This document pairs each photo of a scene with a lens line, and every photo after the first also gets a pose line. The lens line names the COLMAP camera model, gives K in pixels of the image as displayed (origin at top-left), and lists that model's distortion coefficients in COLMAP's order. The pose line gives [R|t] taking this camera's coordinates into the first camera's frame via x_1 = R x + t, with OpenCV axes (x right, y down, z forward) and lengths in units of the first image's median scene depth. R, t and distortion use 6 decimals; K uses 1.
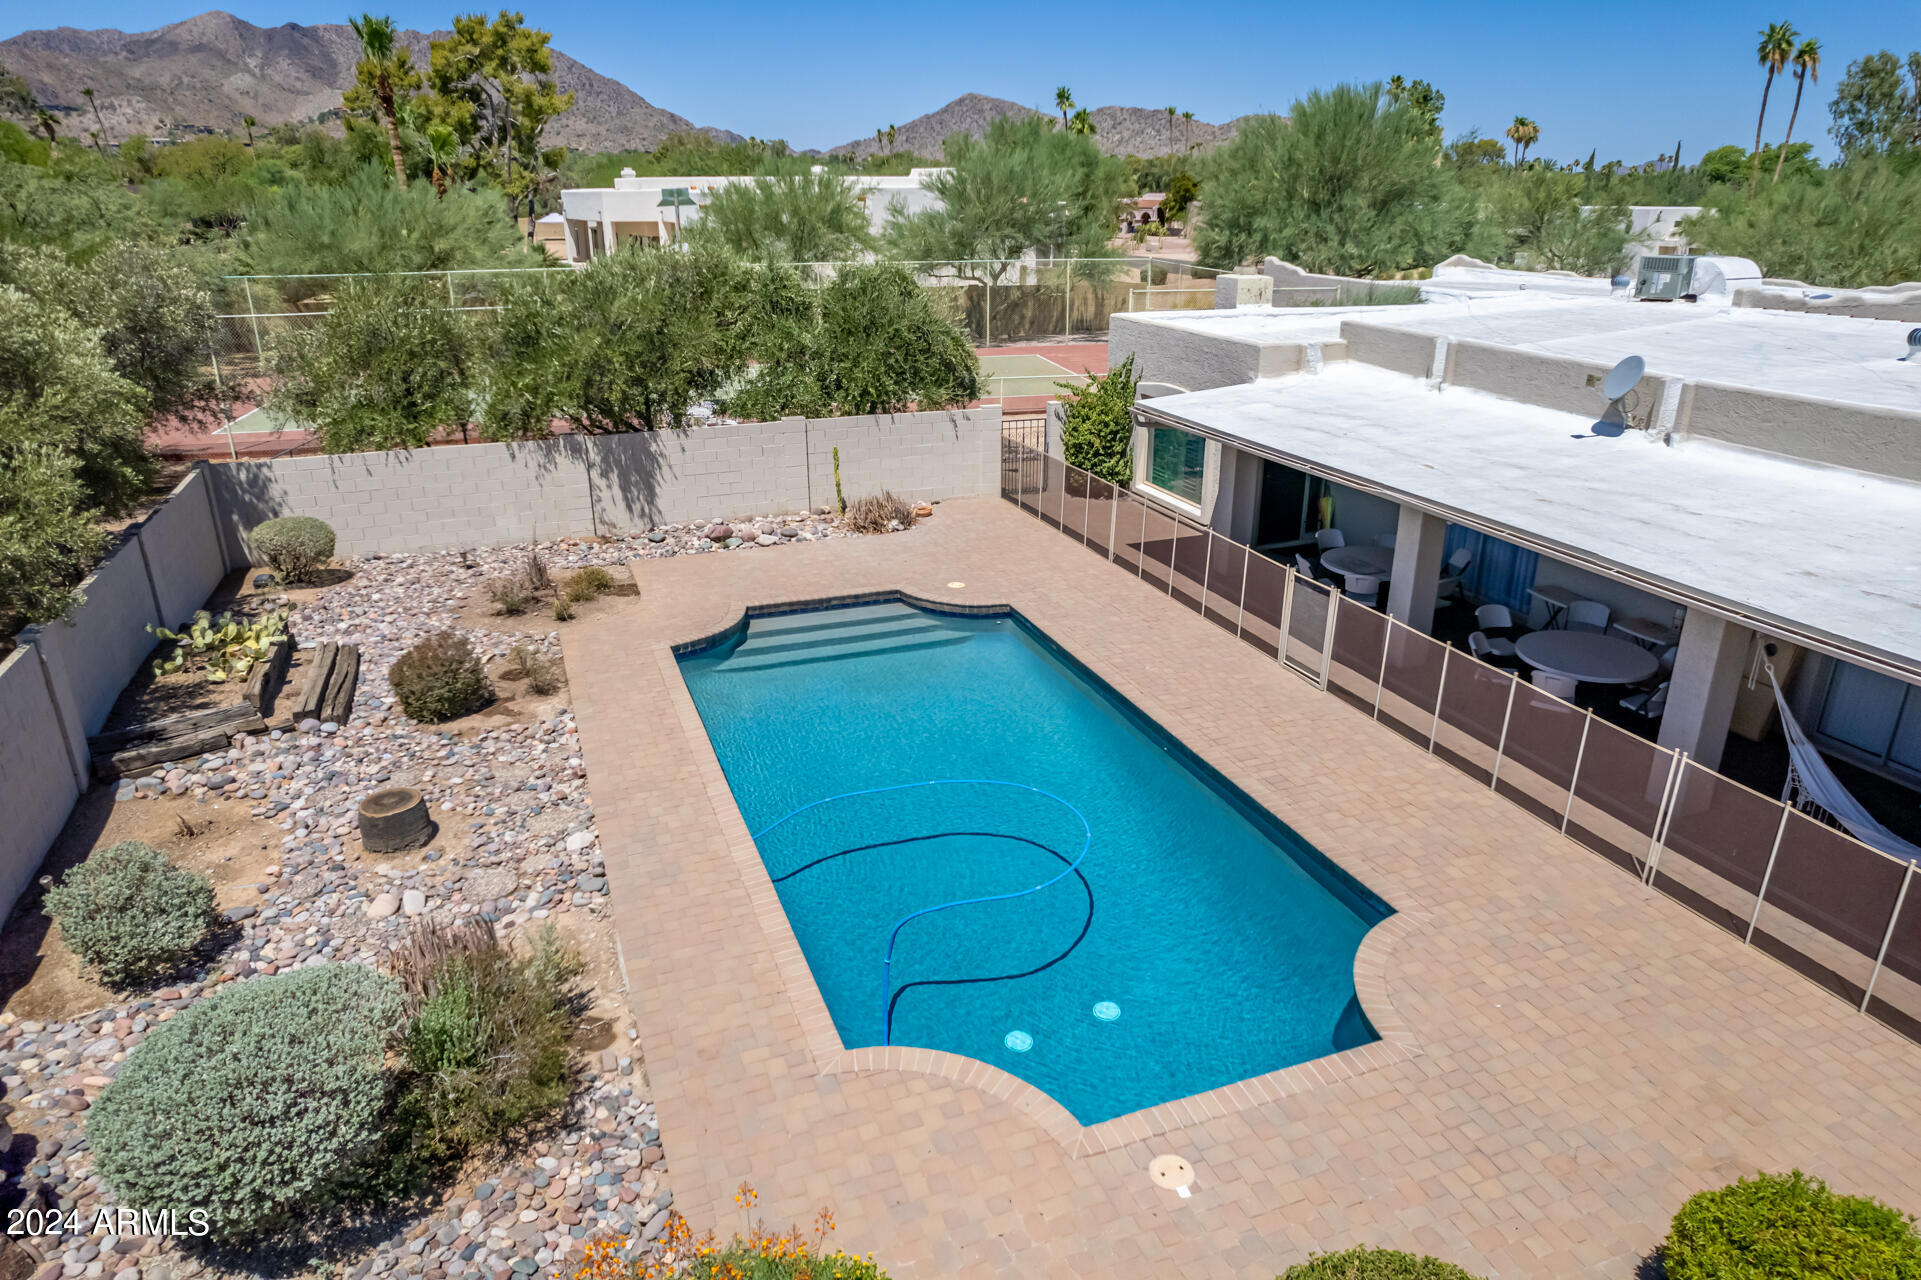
lens RADIAL K [[1226.1, 0, 960.5], [0, 1226.1, 640.0], [0, 0, 1]] dist [-0.084997, 0.081470]
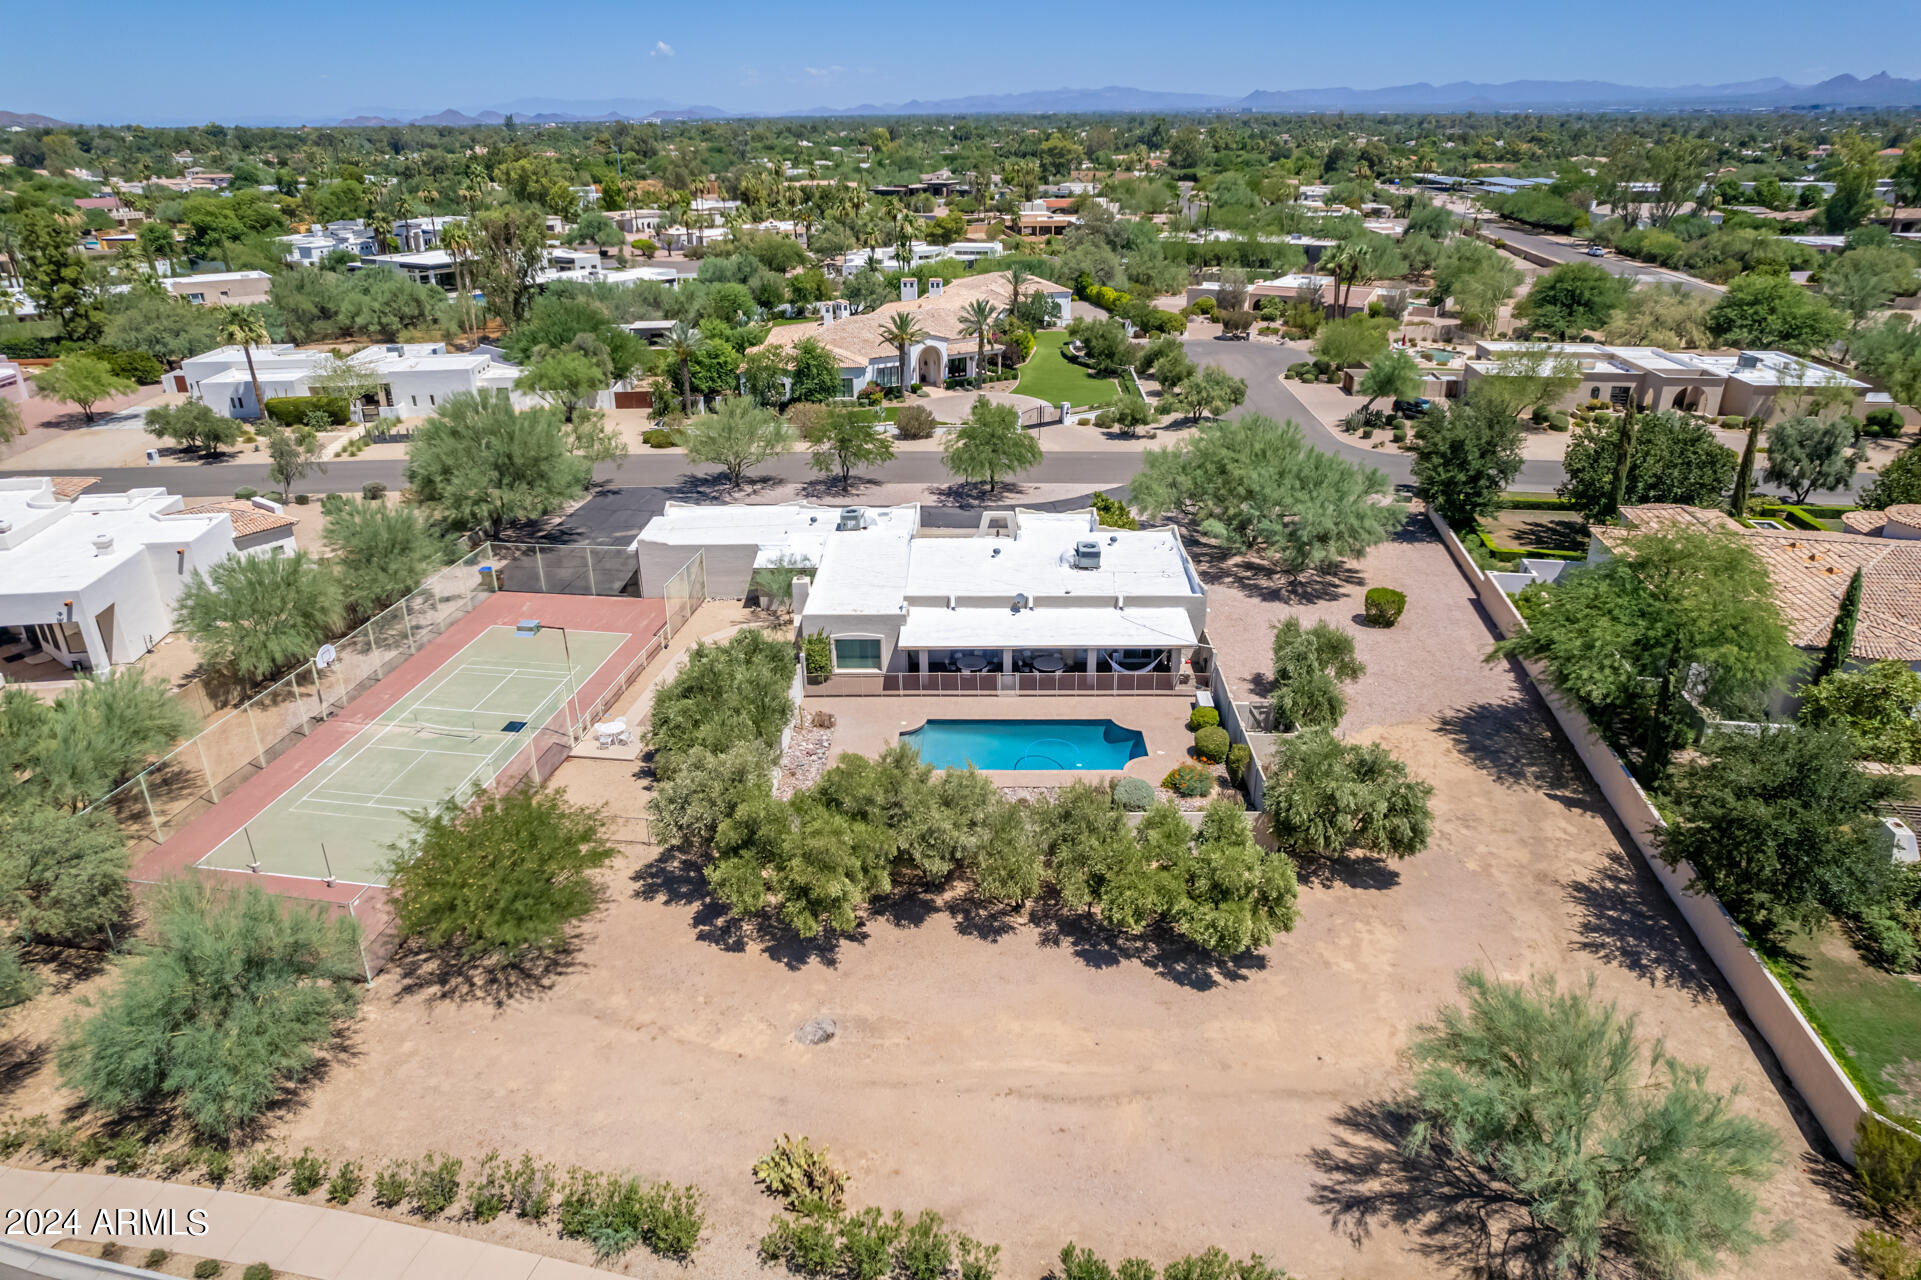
lens RADIAL K [[1223.4, 0, 960.5], [0, 1223.4, 640.0], [0, 0, 1]] dist [-0.077863, 0.068304]
pose [[0.359739, -0.371775, 0.855787, -2.389866], [0.333649, 0.907801, 0.254119, -0.922155], [-0.871359, 0.194116, 0.450614, -0.526262]]
